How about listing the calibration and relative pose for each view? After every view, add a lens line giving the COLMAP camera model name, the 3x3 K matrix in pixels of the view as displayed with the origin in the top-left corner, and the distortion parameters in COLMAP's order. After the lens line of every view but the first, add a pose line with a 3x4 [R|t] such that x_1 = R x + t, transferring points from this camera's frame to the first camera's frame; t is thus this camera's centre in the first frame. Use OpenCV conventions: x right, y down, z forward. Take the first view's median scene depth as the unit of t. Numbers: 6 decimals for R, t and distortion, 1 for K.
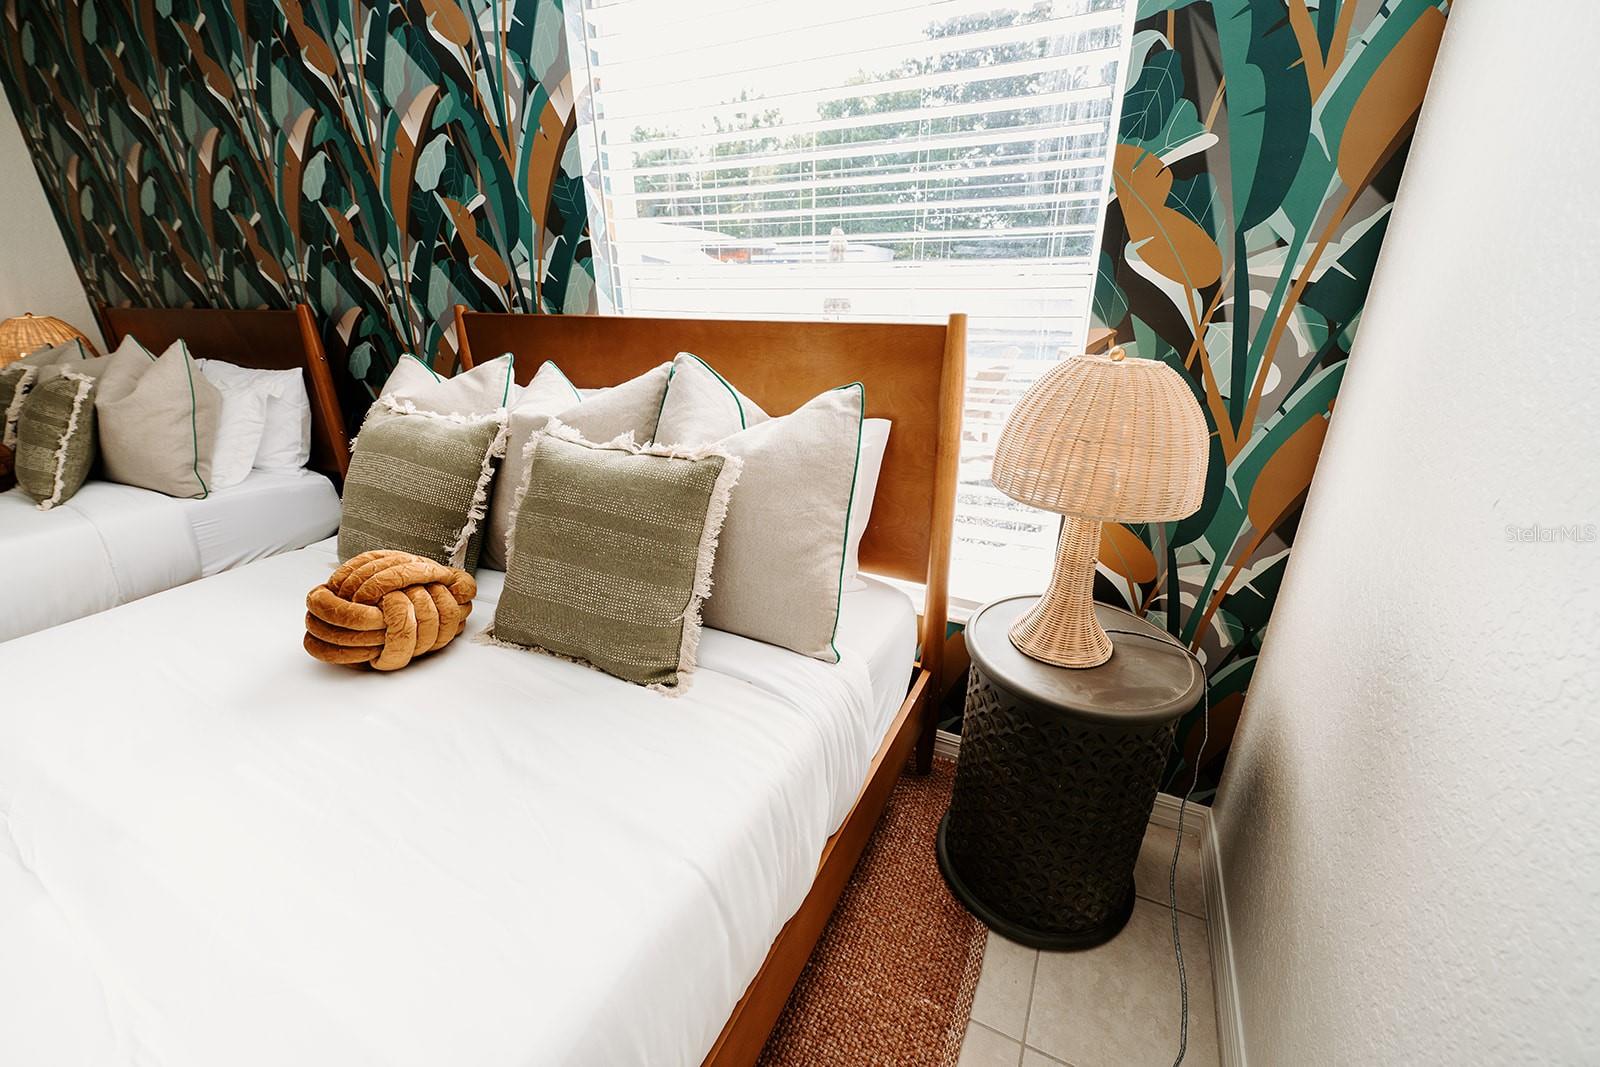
lens RADIAL K [[639.1, 0, 800.1], [0, 639.1, 529.4], [0, 0, 1]] dist [-0.006976, -0.000377]
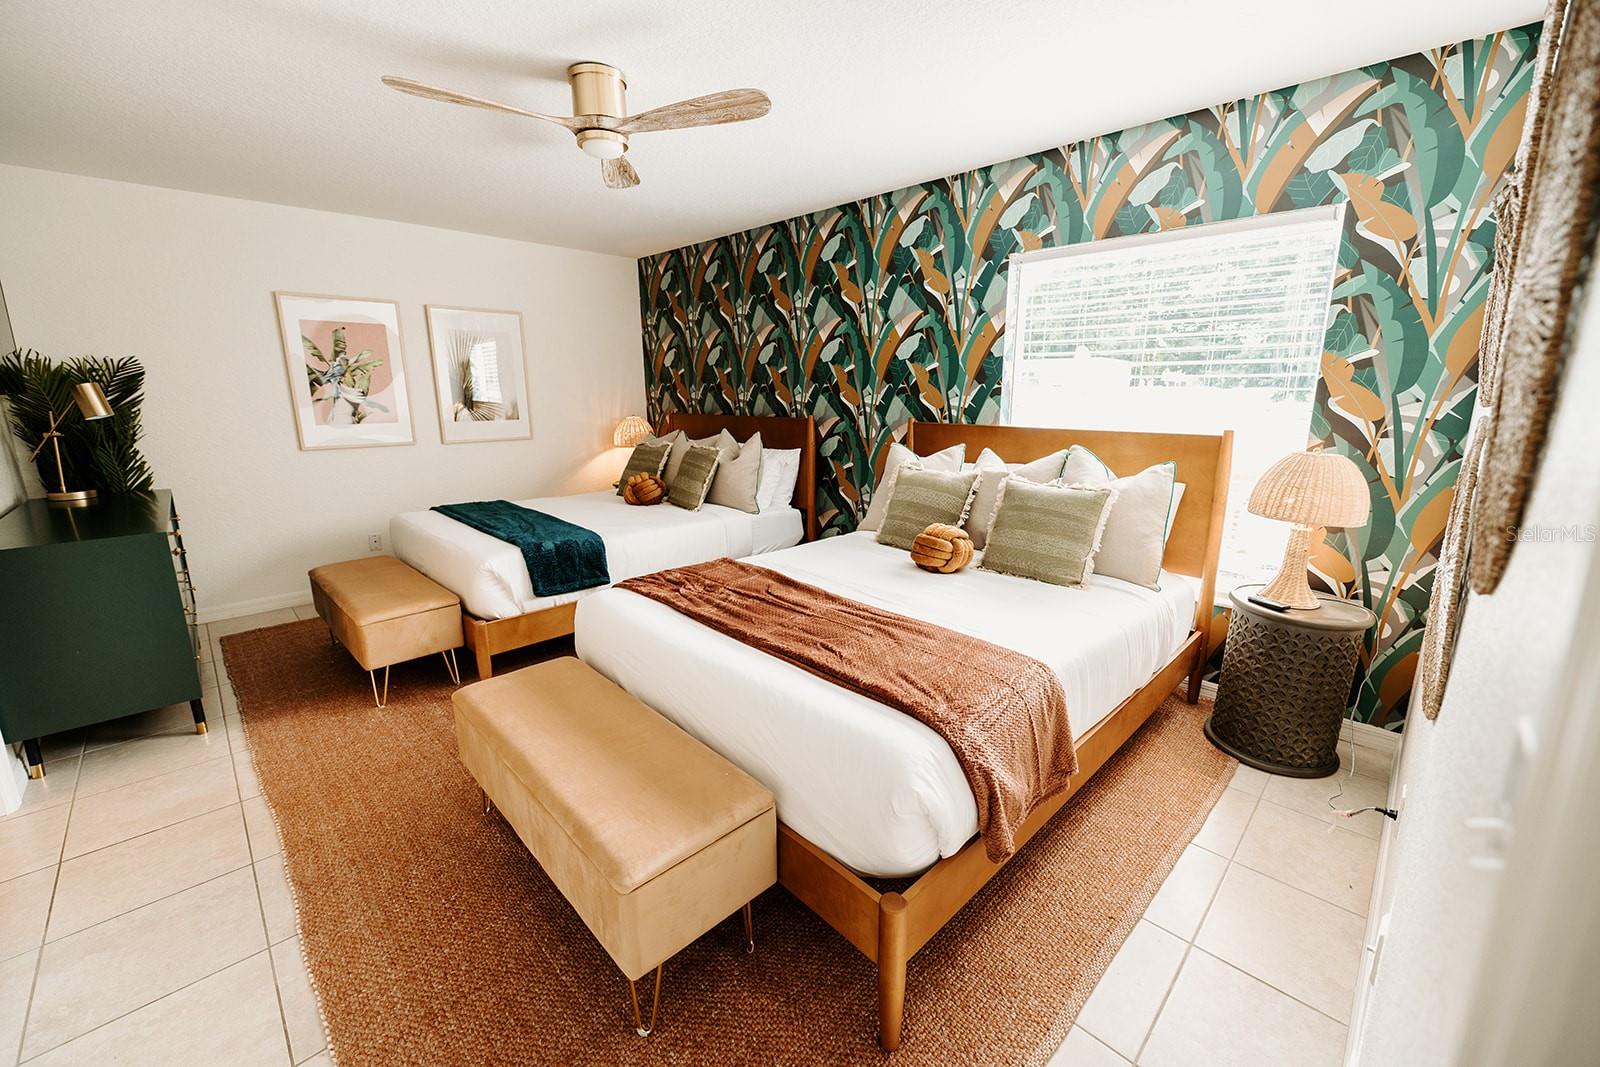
lens RADIAL K [[639.1, 0, 801.4], [0, 639.1, 529.2], [0, 0, 1]] dist [-0.006976, -0.000377]
pose [[0.949145, 0.070571, -0.306829, -0.365941], [-0.116632, 0.984031, -0.134461, 0.365528], [0.292440, 0.163409, 0.942219, -1.142562]]
